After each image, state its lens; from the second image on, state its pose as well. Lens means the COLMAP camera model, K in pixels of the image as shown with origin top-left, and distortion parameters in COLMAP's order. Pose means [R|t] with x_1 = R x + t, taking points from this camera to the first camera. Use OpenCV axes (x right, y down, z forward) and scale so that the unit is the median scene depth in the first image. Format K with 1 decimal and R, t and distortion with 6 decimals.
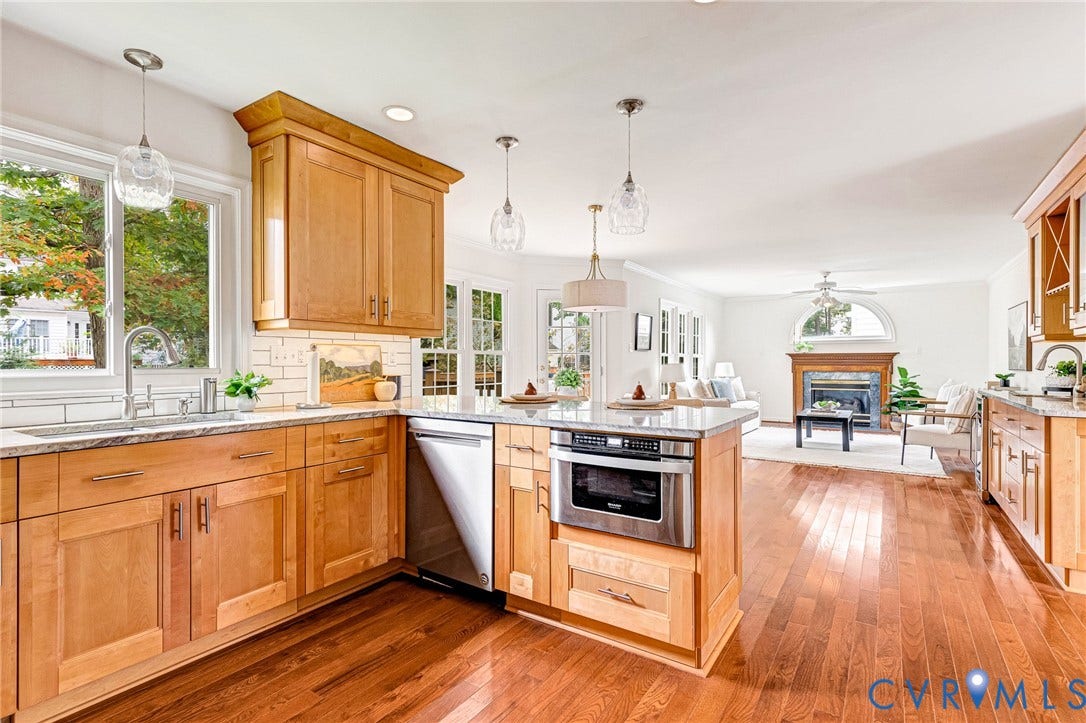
lens RADIAL K [[541.5, 0, 533.9], [0, 541.5, 363.7], [0, 0, 1]] dist [0.005311, 0.000058]
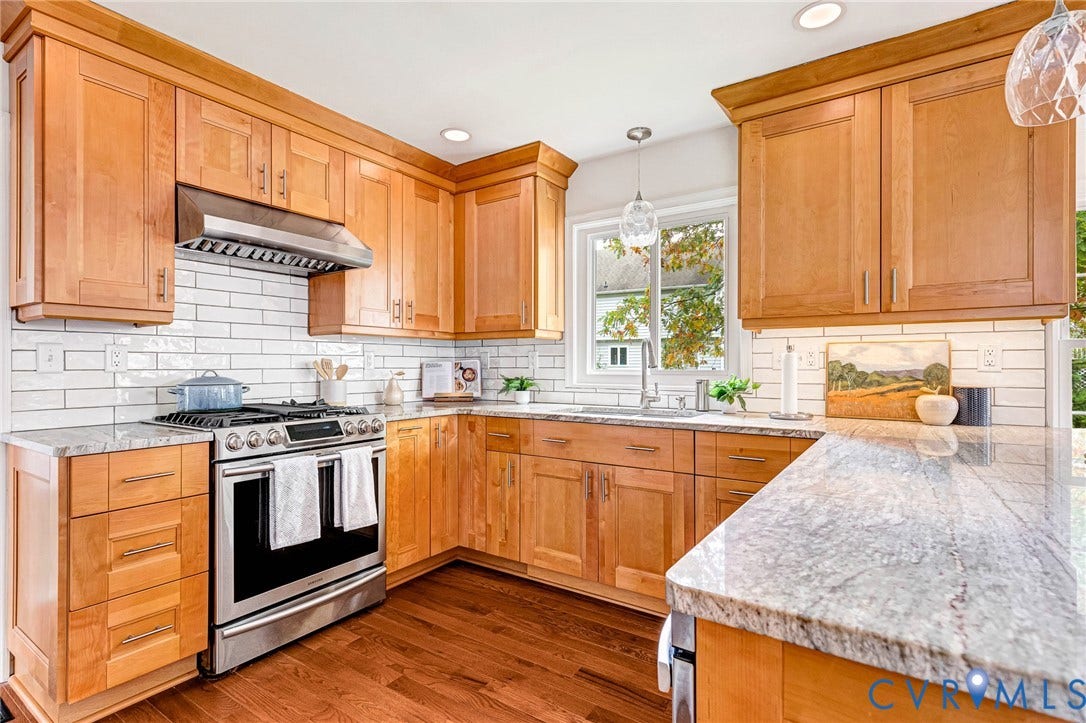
lens RADIAL K [[517.4, 0, 543.1], [0, 517.4, 363.9], [0, 0, 1]] dist [0.007719, -0.002382]
pose [[-0.002962, -0.000141, -0.999996, 0.459887], [-0.003393, 0.999994, -0.000131, -0.003917], [0.999990, 0.003393, -0.002962, 0.675870]]
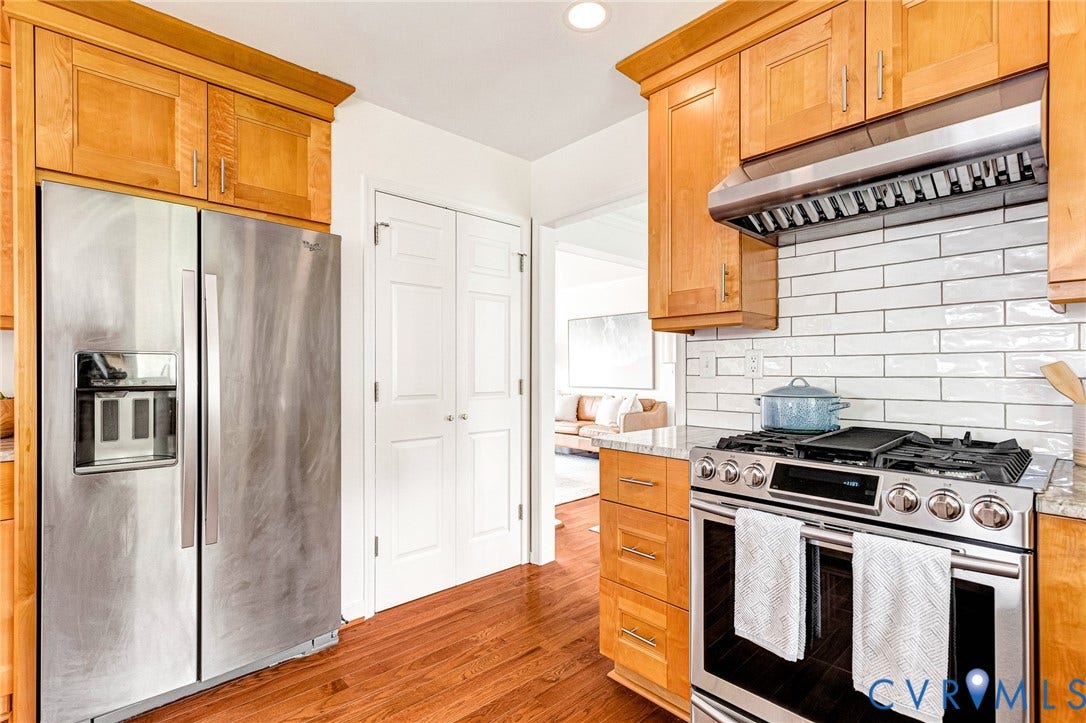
lens RADIAL K [[517.4, 0, 512.8], [0, 517.4, 367.9], [0, 0, 1]] dist [0.007719, -0.002382]
pose [[-0.965851, 0.004332, 0.259061, -0.228512], [0.003897, 0.999990, -0.002191, -0.004176], [-0.259068, -0.001107, -0.965858, 0.861161]]
